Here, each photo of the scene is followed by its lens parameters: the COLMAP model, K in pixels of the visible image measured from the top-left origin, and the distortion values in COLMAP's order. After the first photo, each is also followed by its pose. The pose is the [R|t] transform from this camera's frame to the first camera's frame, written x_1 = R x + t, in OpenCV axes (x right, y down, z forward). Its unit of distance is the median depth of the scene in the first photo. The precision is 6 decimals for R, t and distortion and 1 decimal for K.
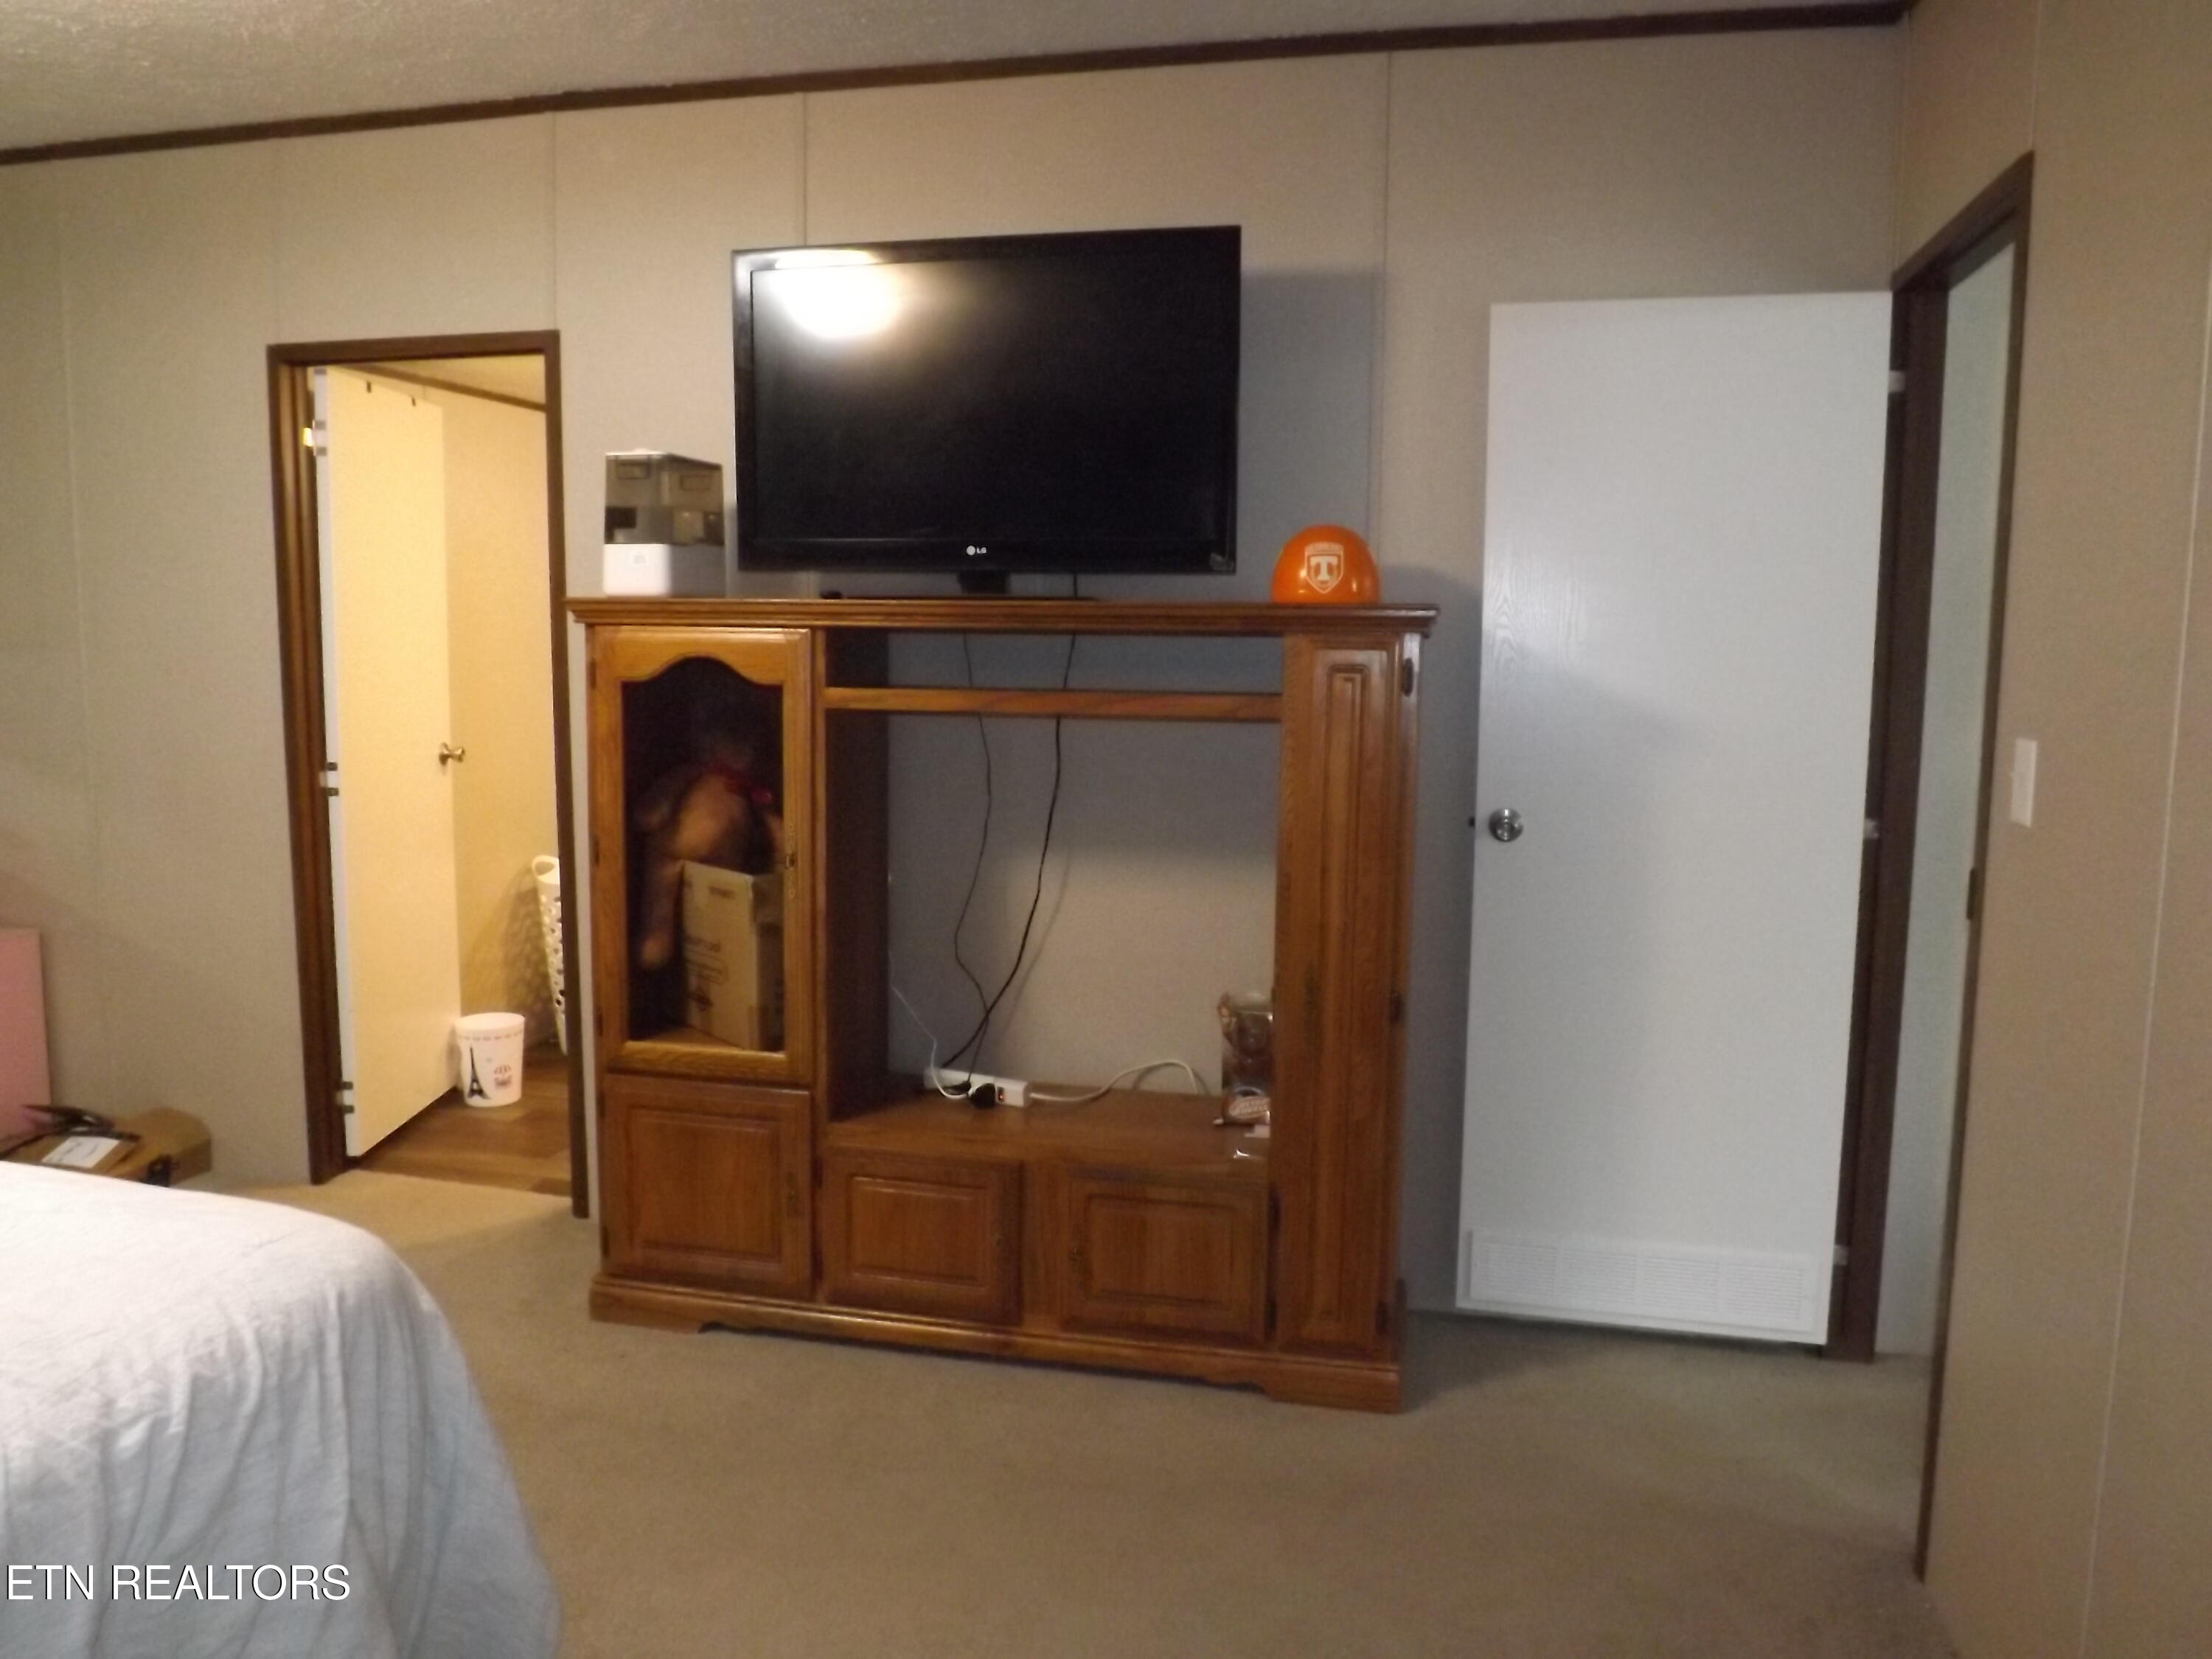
lens RADIAL K [[1610.6, 0, 1096.7], [0, 1610.6, 834.3], [0, 0, 1]] dist [-0.058519, 0.007172]
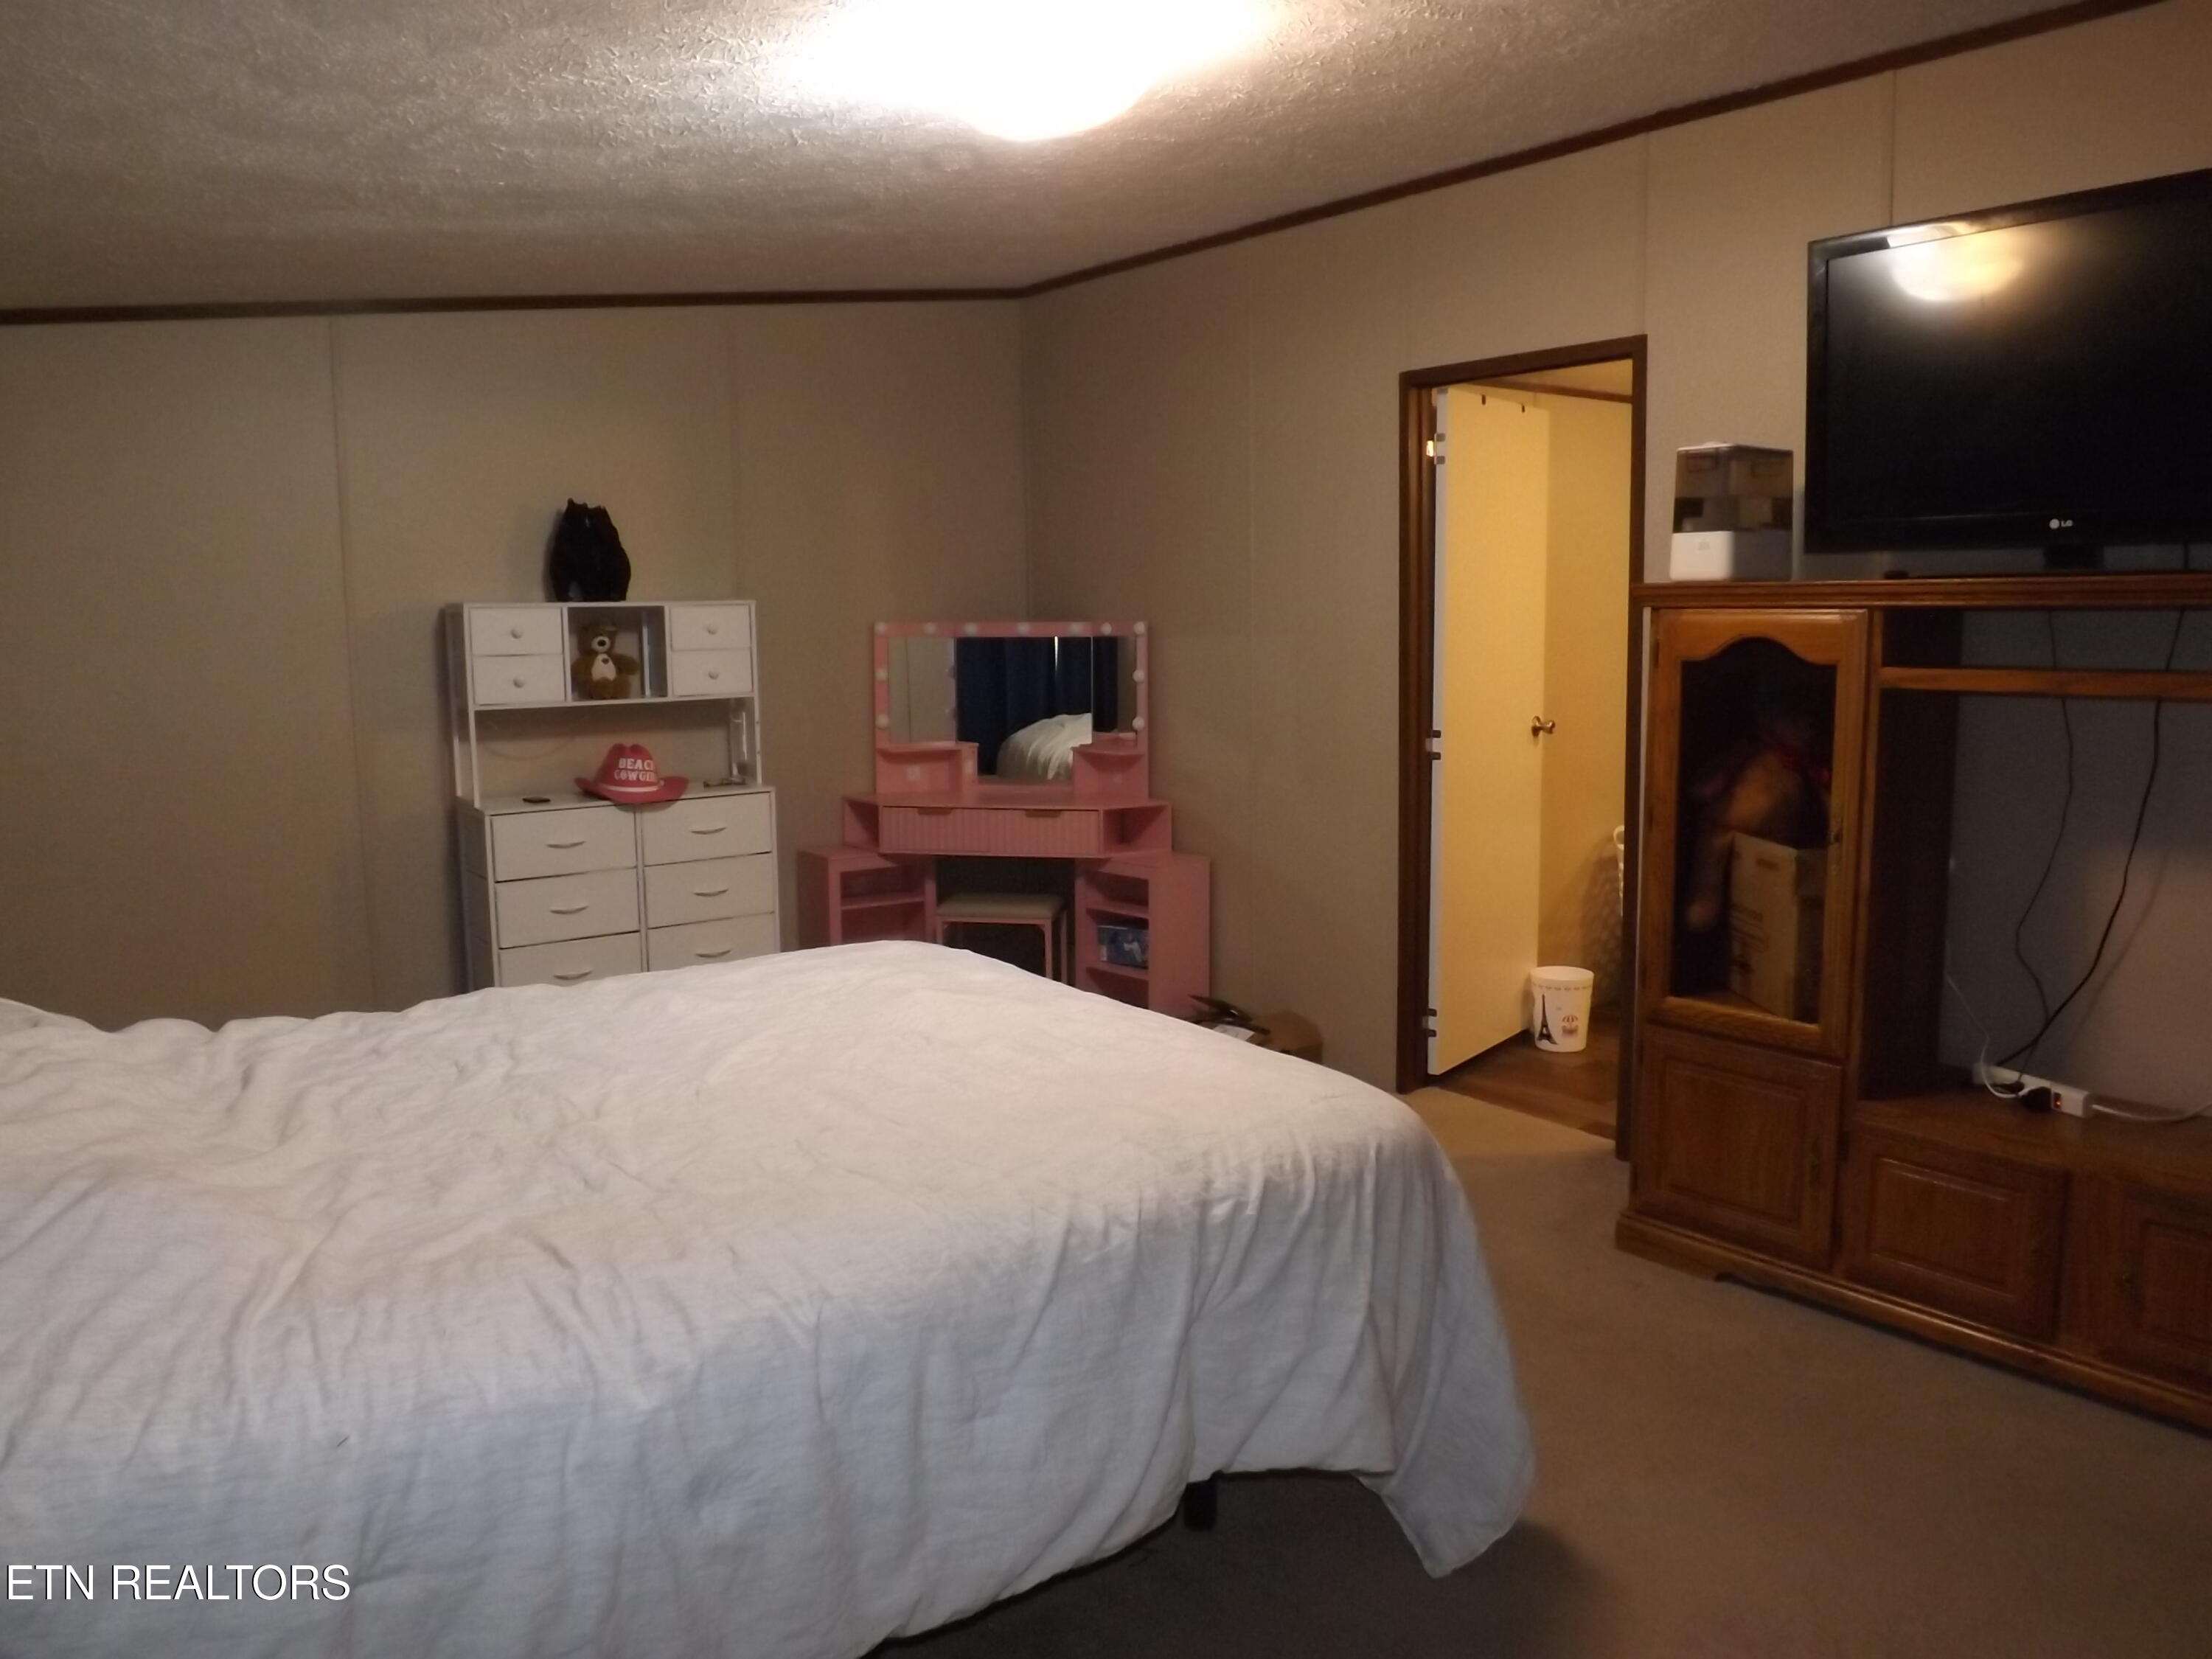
lens RADIAL K [[1610.6, 0, 1096.7], [0, 1610.6, 834.3], [0, 0, 1]] dist [-0.058519, 0.007172]
pose [[0.779828, 0.062405, -0.622876, 0.067894], [-0.054535, 0.998008, 0.031712, 0.007633], [0.623614, 0.009239, 0.781678, -0.075746]]
